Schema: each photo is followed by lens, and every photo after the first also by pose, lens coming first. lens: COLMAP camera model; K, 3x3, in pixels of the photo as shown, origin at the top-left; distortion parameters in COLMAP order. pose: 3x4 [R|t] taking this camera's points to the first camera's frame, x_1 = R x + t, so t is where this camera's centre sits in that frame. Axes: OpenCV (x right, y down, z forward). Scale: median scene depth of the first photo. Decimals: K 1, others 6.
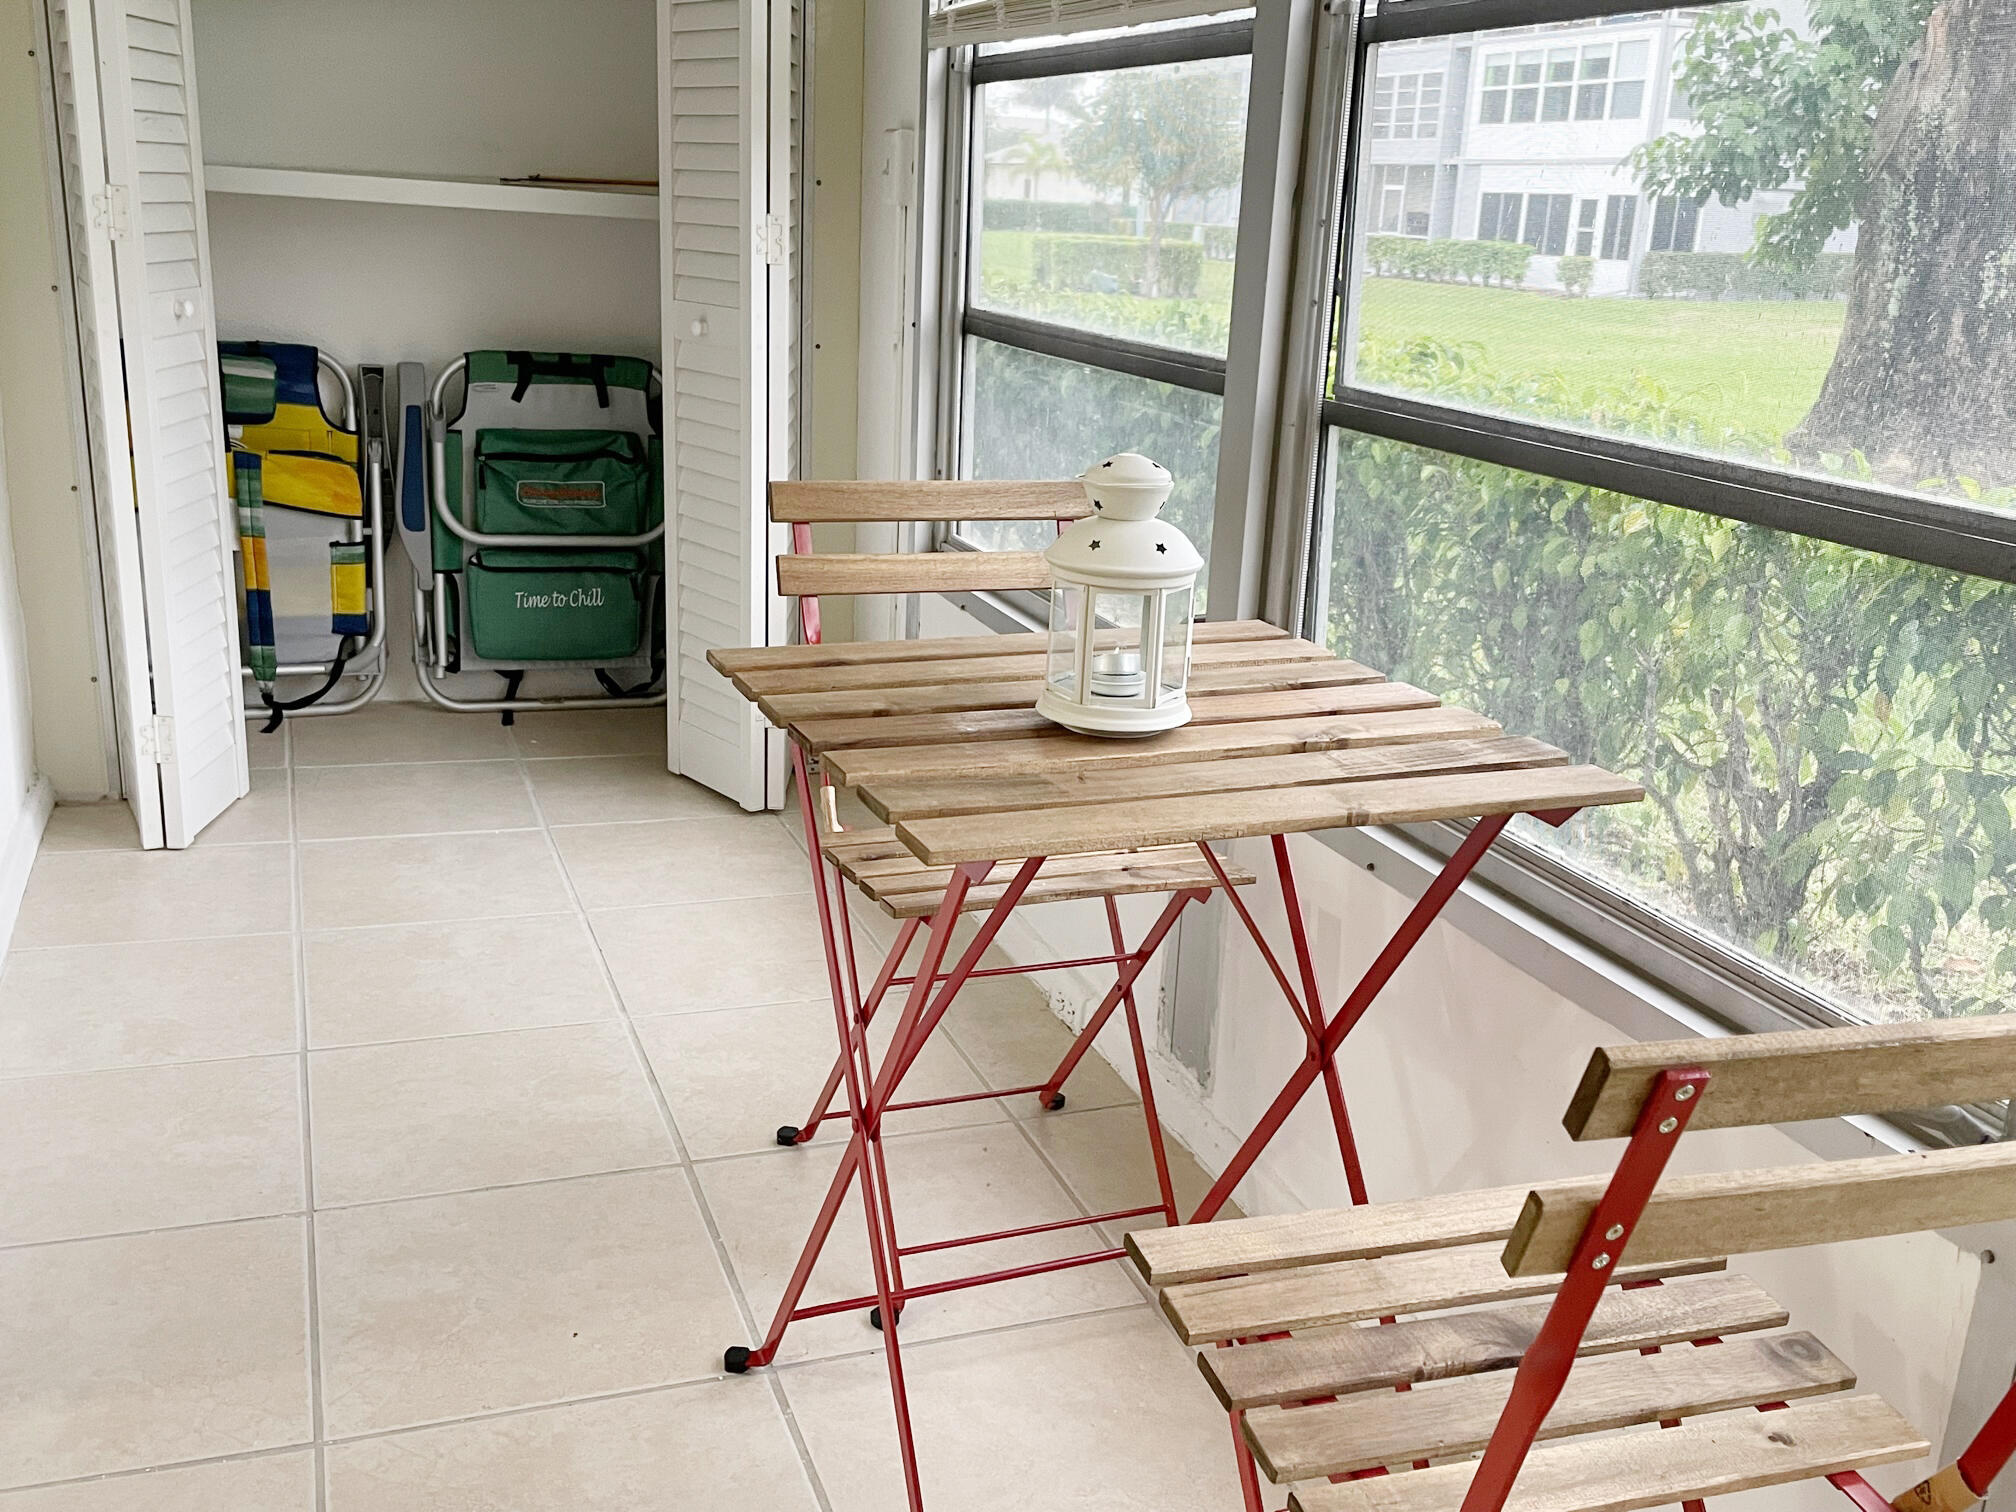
lens RADIAL K [[1834.8, 0, 1008.0], [0, 1834.8, 756.0], [0, 0, 1]] dist [0.070662, -0.109168]
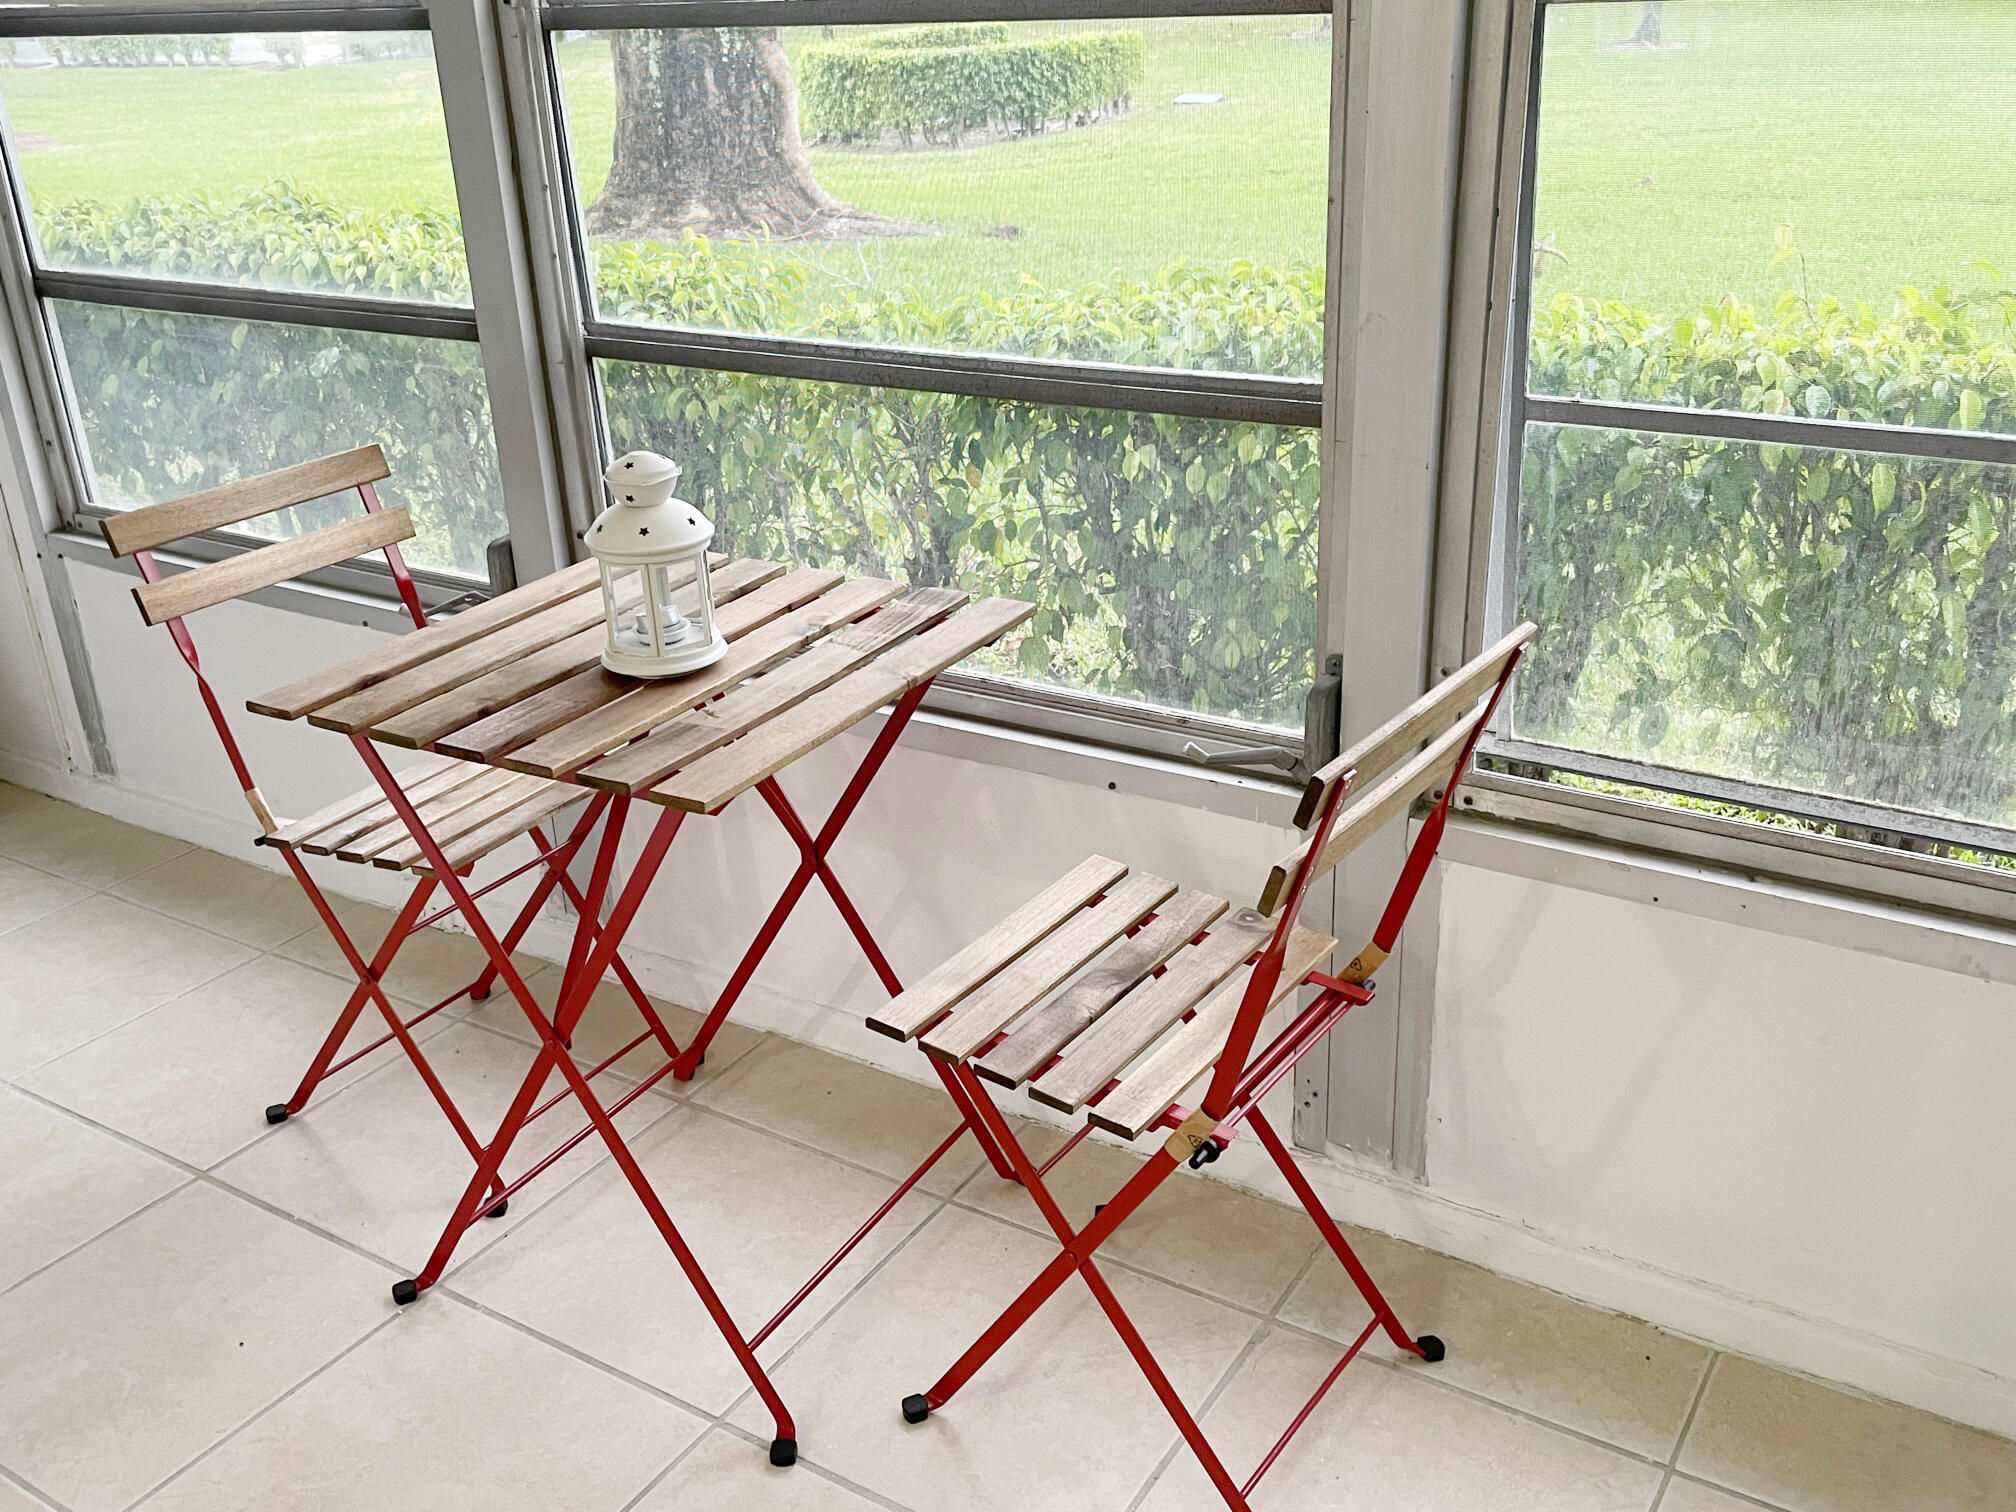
lens RADIAL K [[1840.9, 0, 998.7], [0, 1840.9, 749.3], [0, 0, 1]] dist [0.067361, -0.143655]
pose [[0.788276, -0.308824, 0.532211, -0.310368], [0.242009, 0.950827, 0.193284, -0.103394], [-0.565732, -0.023561, 0.824253, -0.113578]]
